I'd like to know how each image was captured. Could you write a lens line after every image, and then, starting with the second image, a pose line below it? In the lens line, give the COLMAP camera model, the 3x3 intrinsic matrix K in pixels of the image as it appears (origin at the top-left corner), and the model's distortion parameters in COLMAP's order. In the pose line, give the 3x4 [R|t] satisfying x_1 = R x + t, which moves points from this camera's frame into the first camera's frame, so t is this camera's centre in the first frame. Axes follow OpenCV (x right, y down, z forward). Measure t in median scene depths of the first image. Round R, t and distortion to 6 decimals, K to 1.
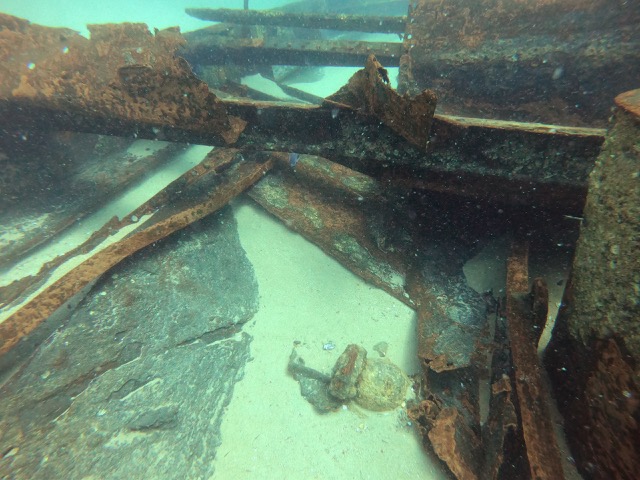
lens RADIAL K [[378.0, 0, 320.0], [0, 378.0, 240.0], [0, 0, 1]] dist [-0.101573, 0.103249]
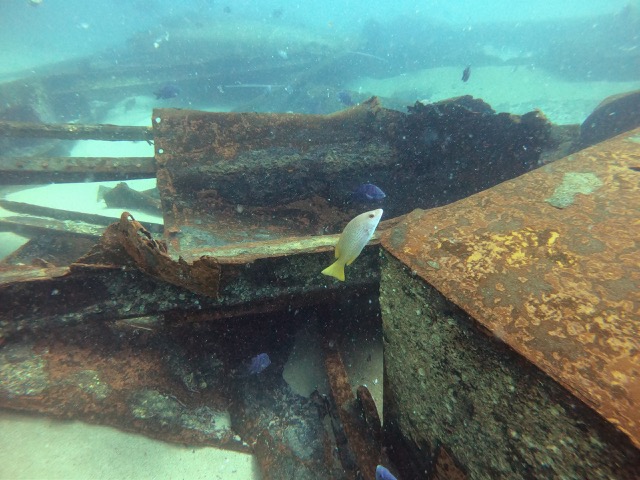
lens RADIAL K [[378.0, 0, 320.0], [0, 378.0, 240.0], [0, 0, 1]] dist [-0.101573, 0.103249]
pose [[0.819894, -0.219351, 0.528828, 0.032717], [0.293396, 0.954162, -0.059107, -0.185984], [-0.491622, 0.203618, 0.846668, 0.074216]]
